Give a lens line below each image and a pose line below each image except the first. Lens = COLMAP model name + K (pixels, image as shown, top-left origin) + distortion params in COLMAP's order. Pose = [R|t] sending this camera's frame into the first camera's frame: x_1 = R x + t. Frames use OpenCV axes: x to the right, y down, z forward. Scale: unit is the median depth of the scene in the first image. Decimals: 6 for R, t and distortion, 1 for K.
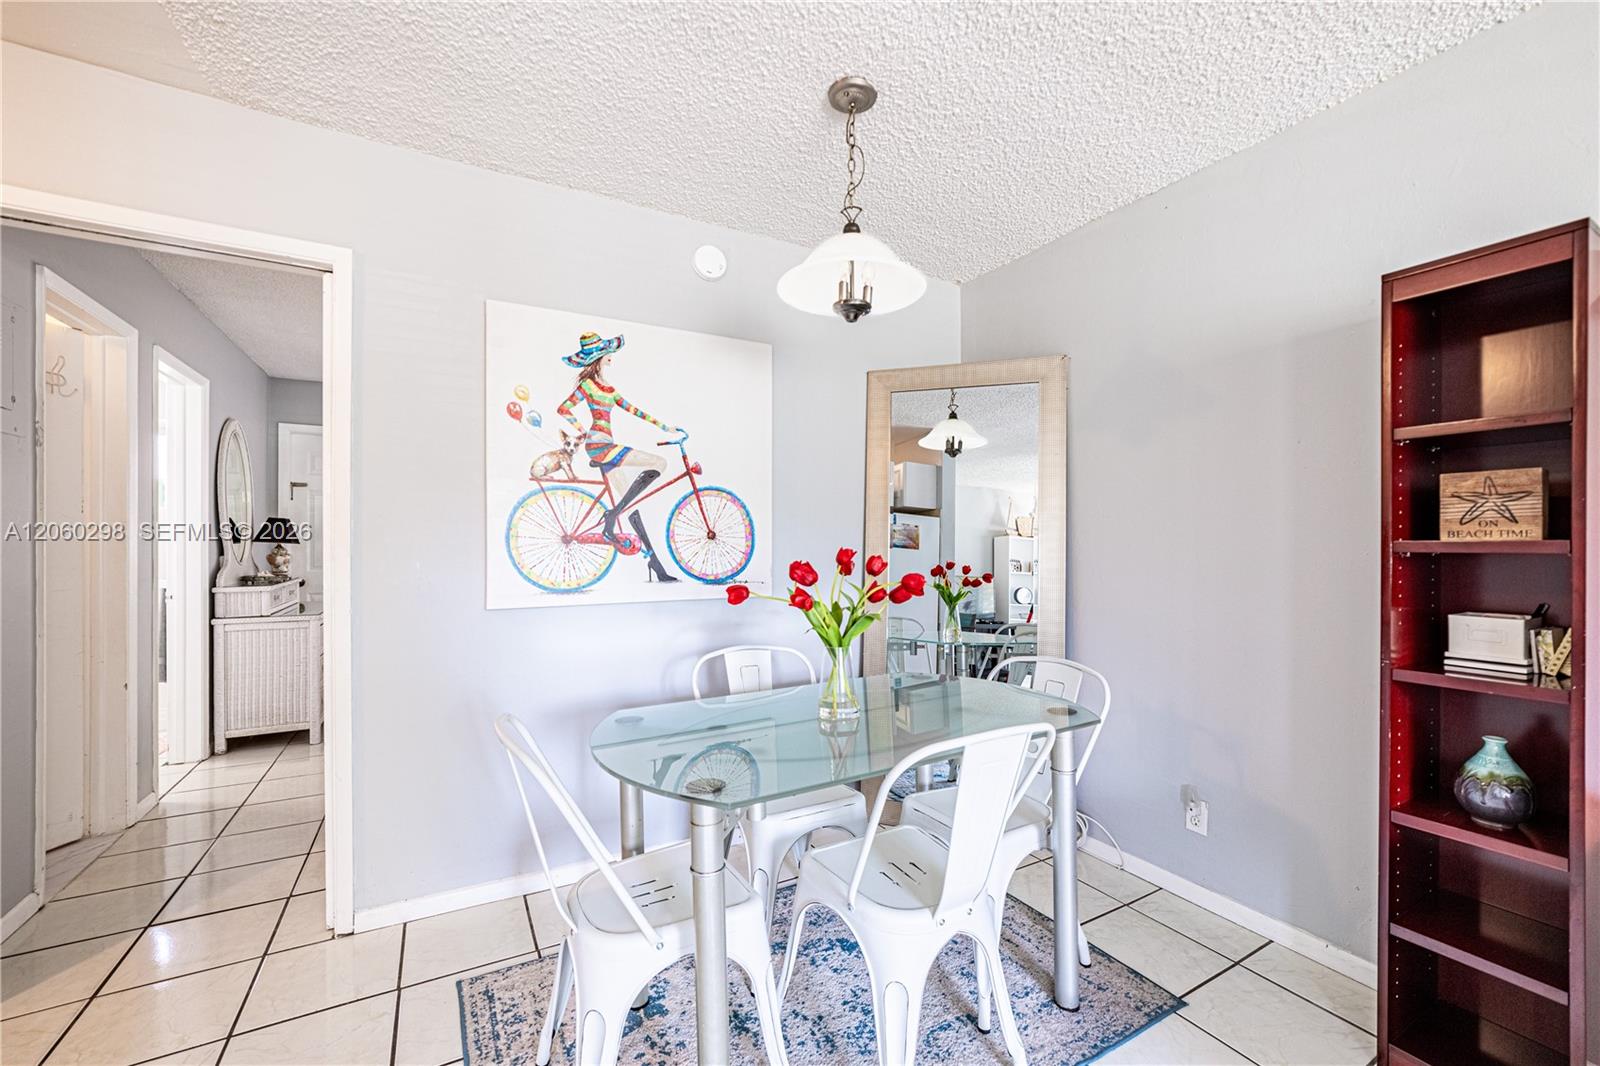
lens RADIAL K [[649.7, 0, 807.3], [0, 649.7, 546.2], [0, 0, 1]] dist [-0.006804, 0.000495]
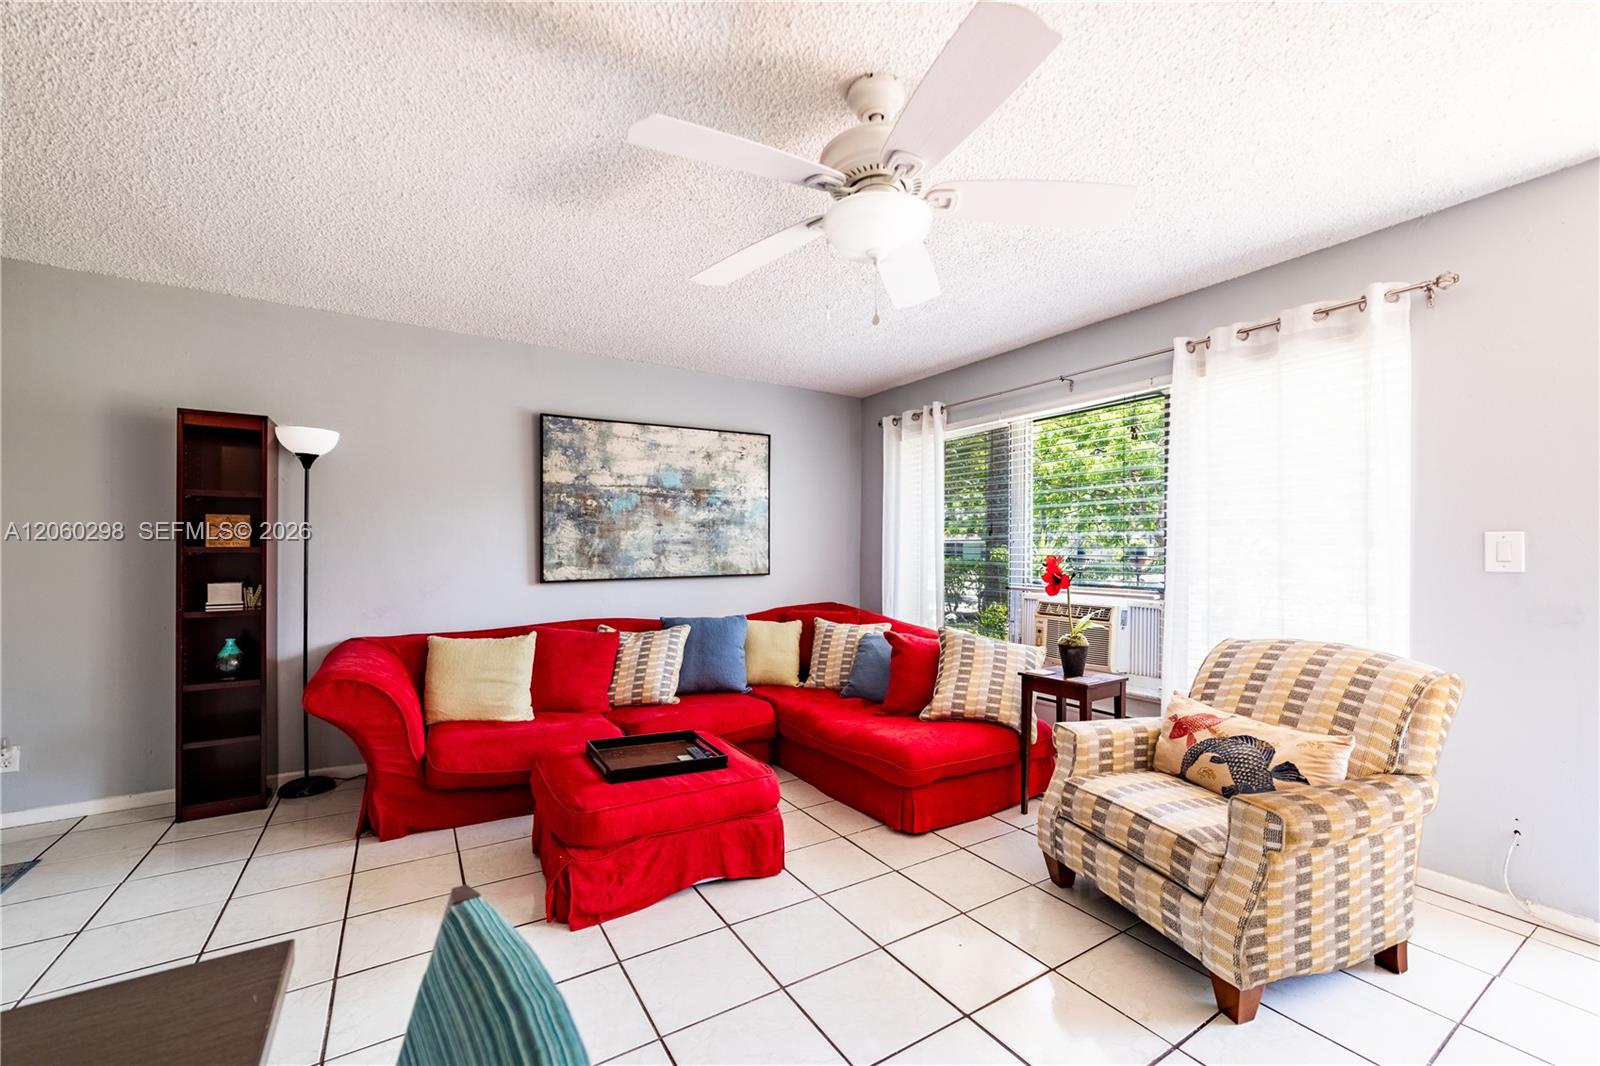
lens RADIAL K [[649.7, 0, 819.3], [0, 649.7, 550.1], [0, 0, 1]] dist [-0.006804, 0.000495]
pose [[-0.051323, -0.003332, 0.998677, -1.152930], [-0.005522, 0.999980, 0.003053, -0.013344], [-0.998667, -0.005358, -0.051340, -0.824827]]
